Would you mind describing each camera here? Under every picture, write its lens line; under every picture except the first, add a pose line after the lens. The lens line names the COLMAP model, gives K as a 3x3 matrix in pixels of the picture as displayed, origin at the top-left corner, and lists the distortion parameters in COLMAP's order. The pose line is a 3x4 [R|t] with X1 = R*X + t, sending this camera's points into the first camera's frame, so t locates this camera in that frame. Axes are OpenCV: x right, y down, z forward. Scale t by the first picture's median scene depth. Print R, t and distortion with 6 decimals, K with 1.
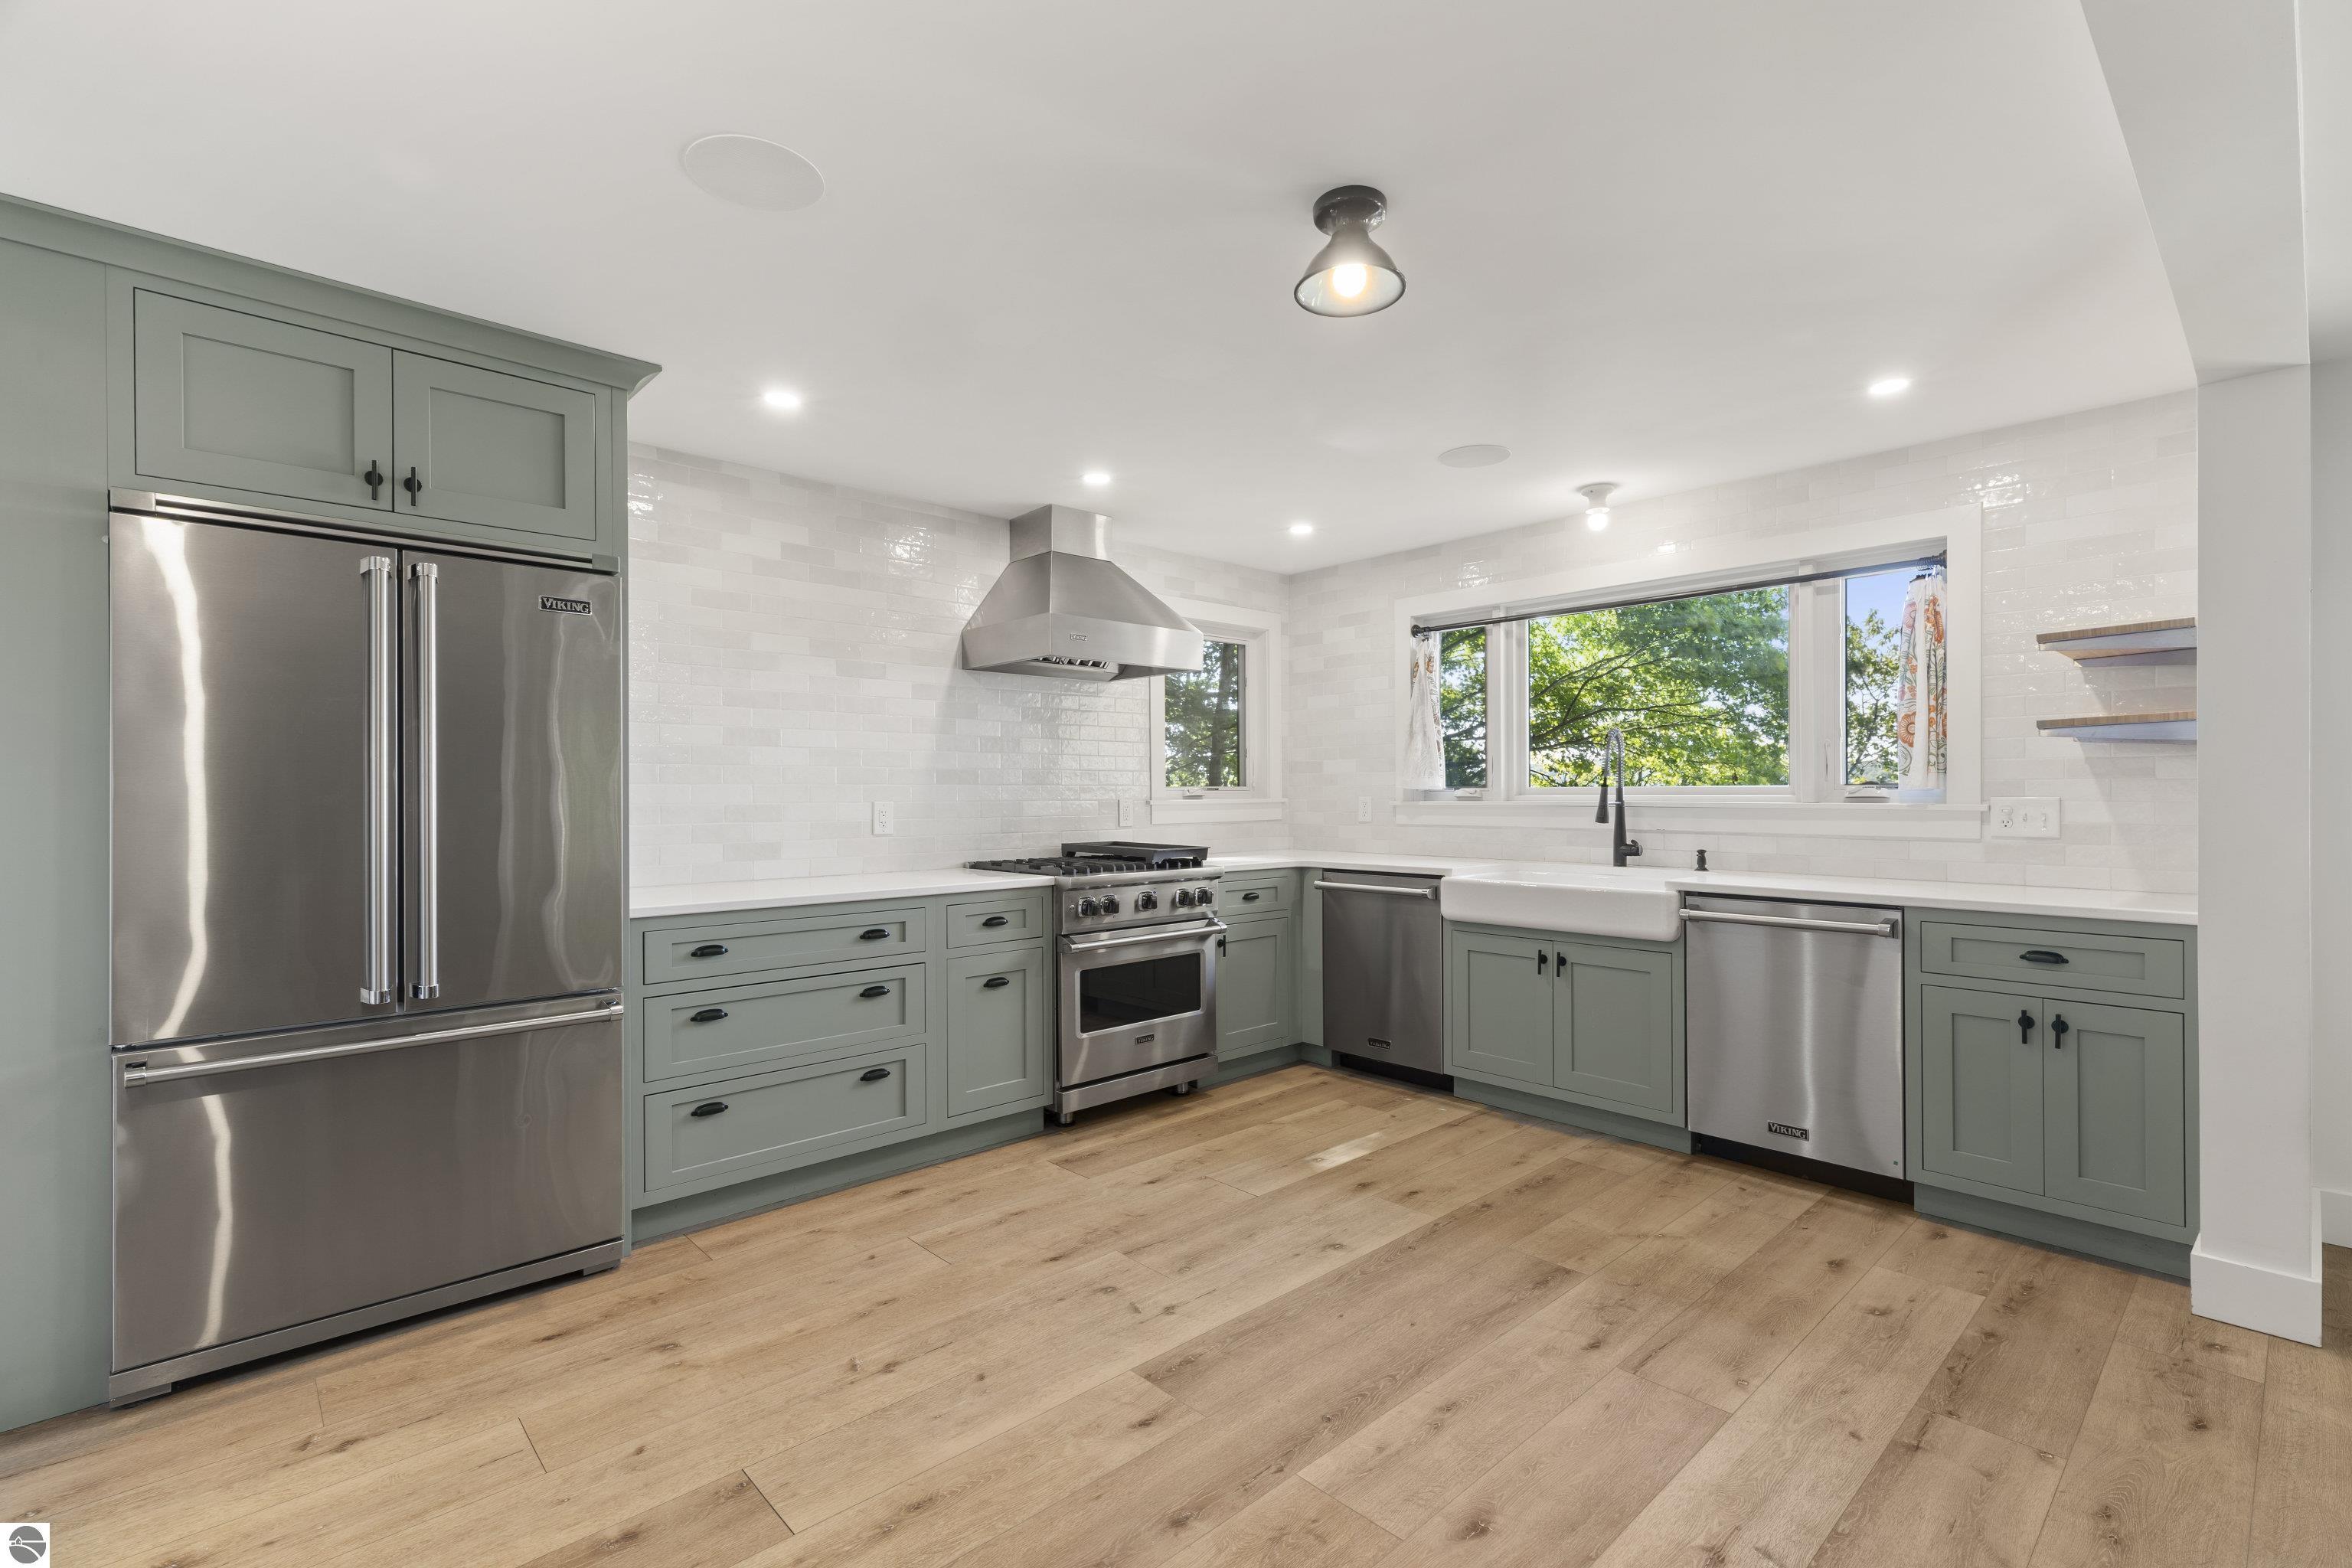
lens RADIAL K [[1057.1, 0, 1181.6], [0, 1057.1, 793.3], [0, 0, 1]] dist [0.007864, -0.000488]
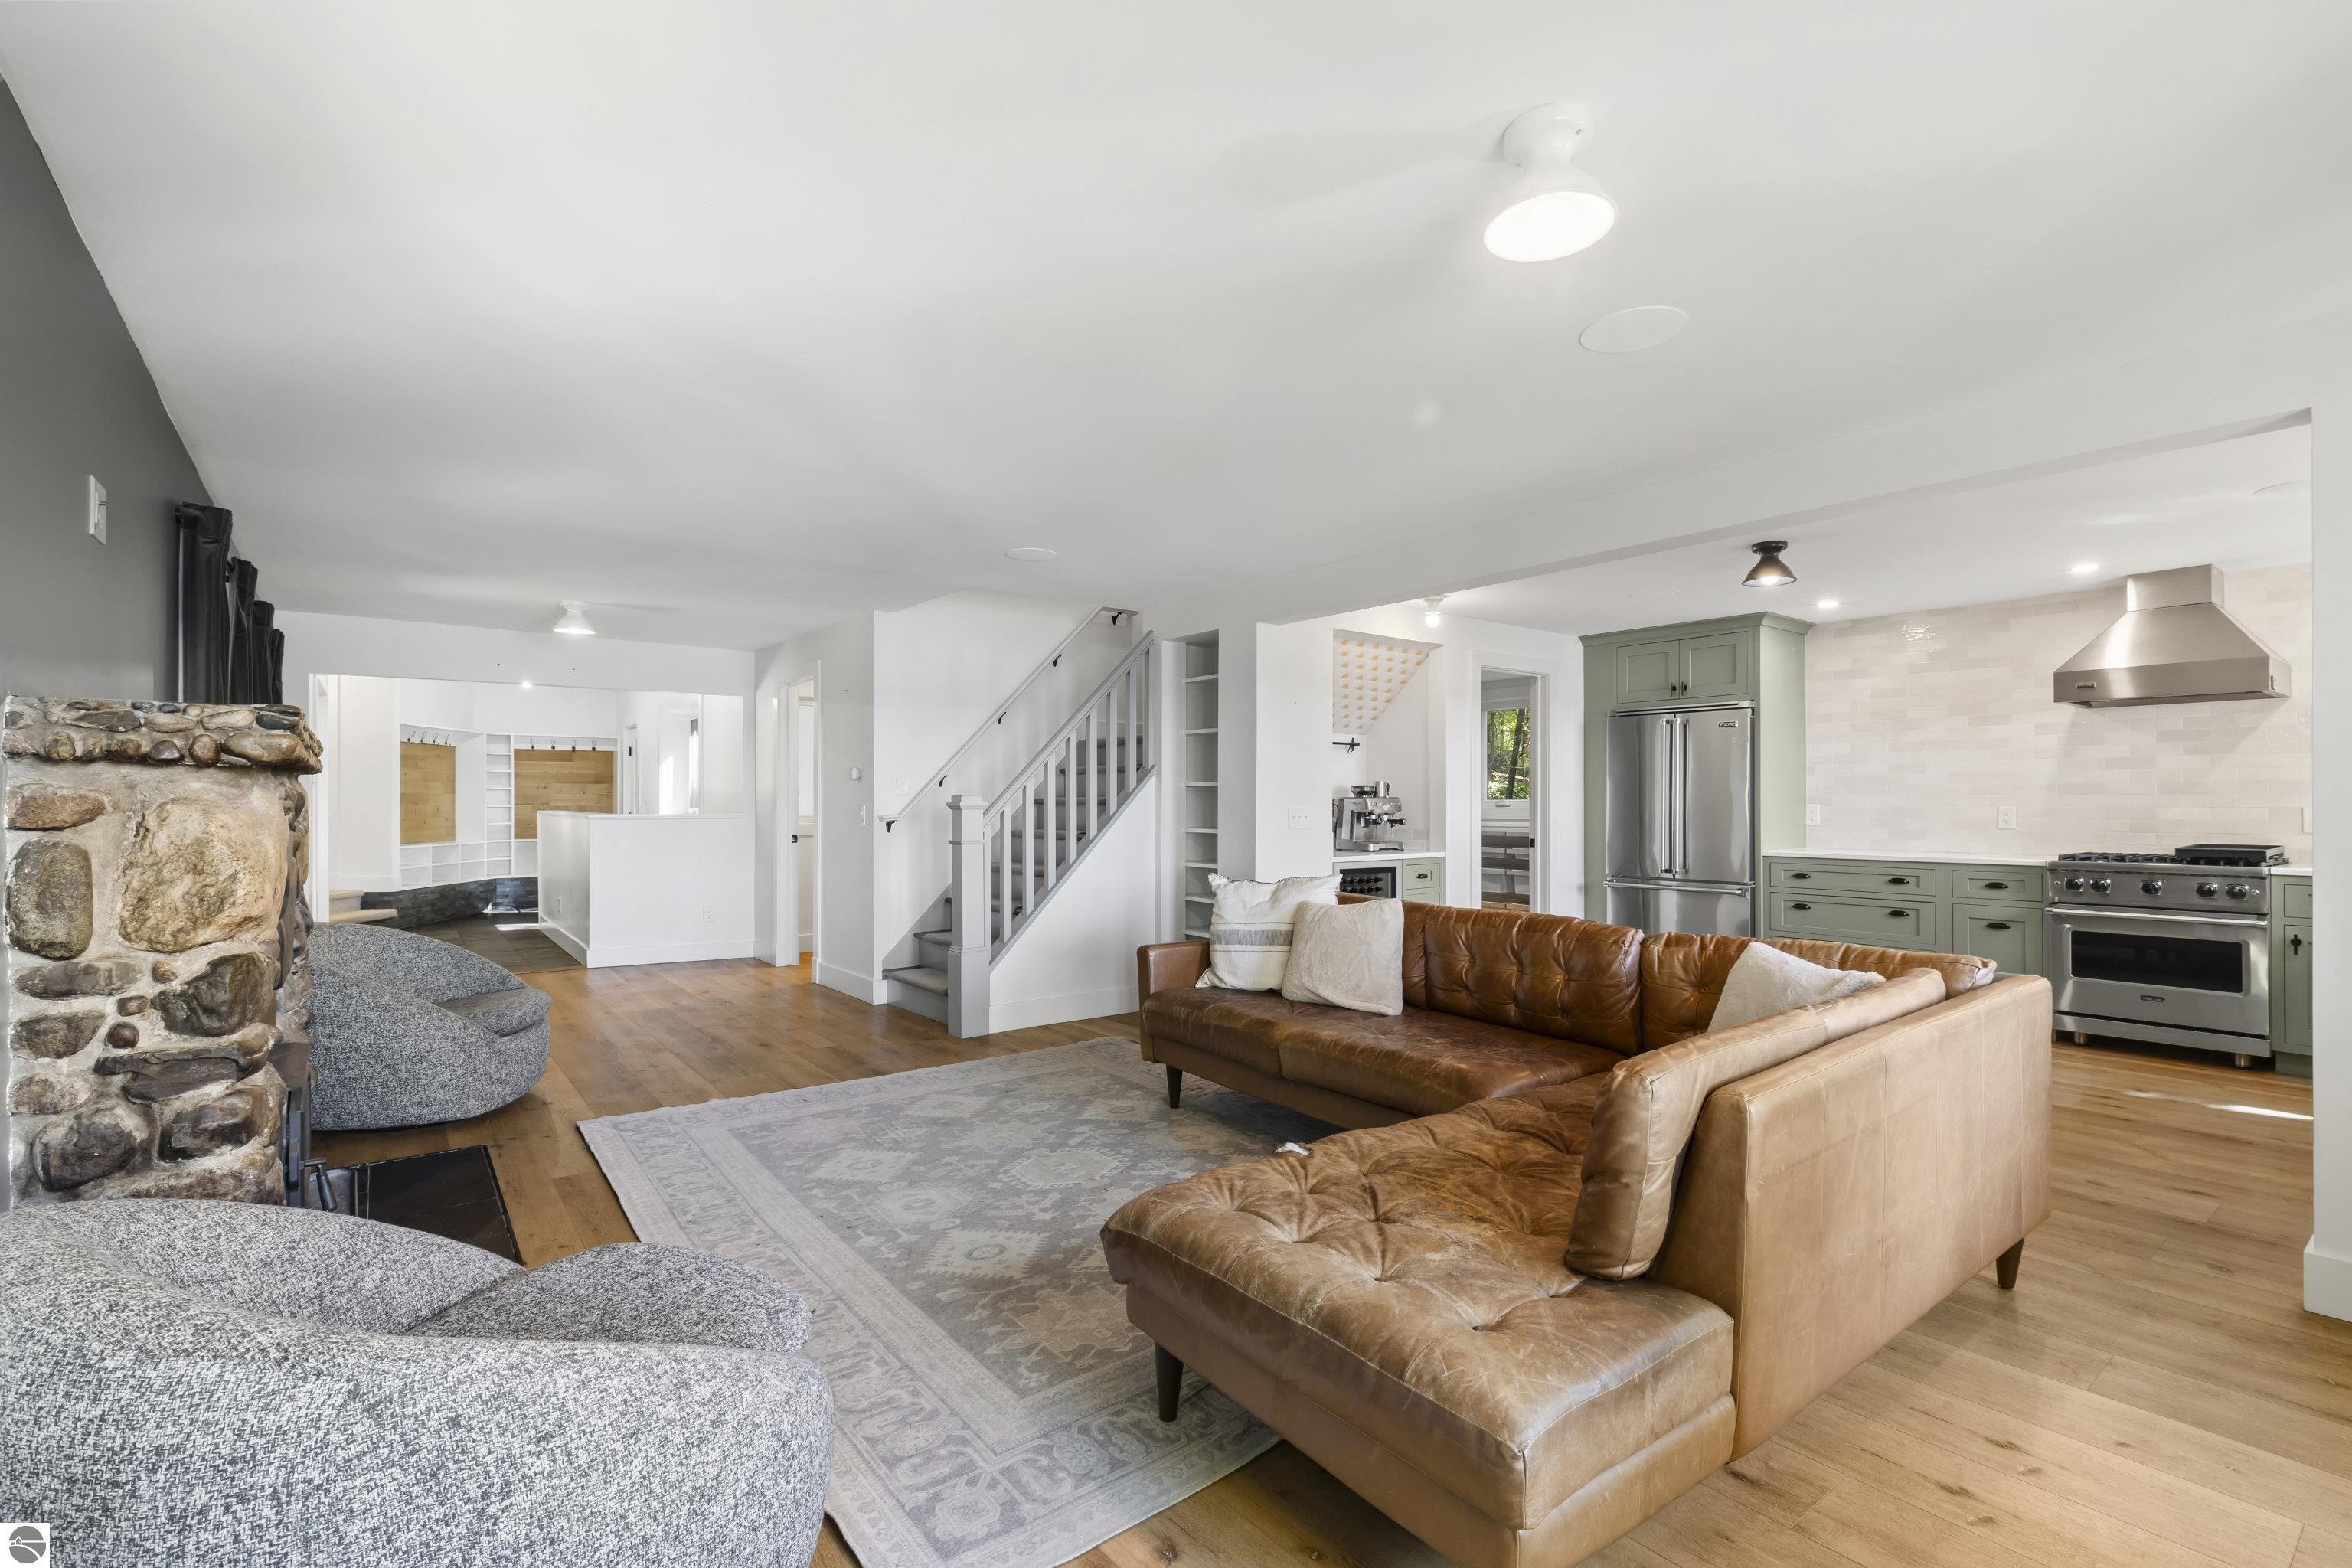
lens RADIAL K [[1057.1, 0, 1188.8], [0, 1057.1, 793.3], [0, 0, 1]] dist [0.007864, -0.000488]
pose [[-0.083854, -0.006385, -0.996458, 1.367051], [-0.001028, 0.999979, -0.006321, -0.000327], [0.996478, 0.000494, -0.083859, -0.026837]]
